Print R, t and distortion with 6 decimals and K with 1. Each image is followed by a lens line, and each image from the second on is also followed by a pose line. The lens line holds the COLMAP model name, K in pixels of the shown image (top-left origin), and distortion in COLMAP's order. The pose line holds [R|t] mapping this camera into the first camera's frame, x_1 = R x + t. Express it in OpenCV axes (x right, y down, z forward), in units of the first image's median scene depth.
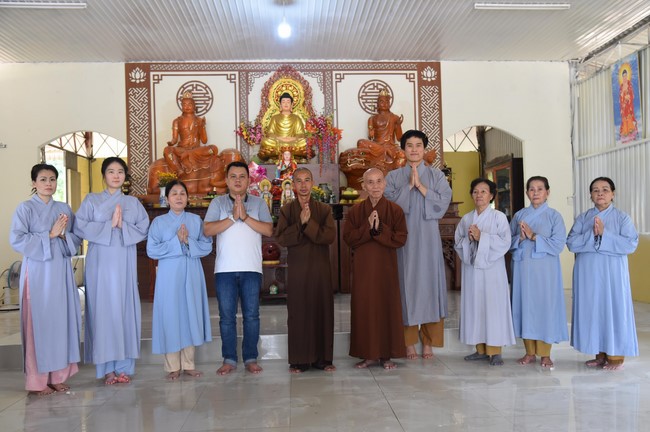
lens RADIAL K [[598.2, 0, 325.4], [0, 598.2, 218.2], [0, 0, 1]] dist [0.008246, 0.006996]
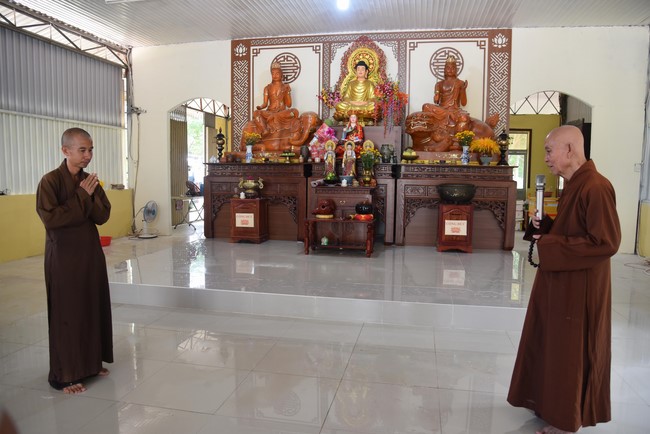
lens RADIAL K [[475.9, 0, 314.0], [0, 475.9, 220.5], [0, 0, 1]] dist [-0.130513, 0.087084]
pose [[0.961689, 0.060725, -0.267333, 0.097918], [-0.027523, 0.991618, 0.126237, -0.023077], [0.272758, -0.114043, 0.955300, 0.110199]]
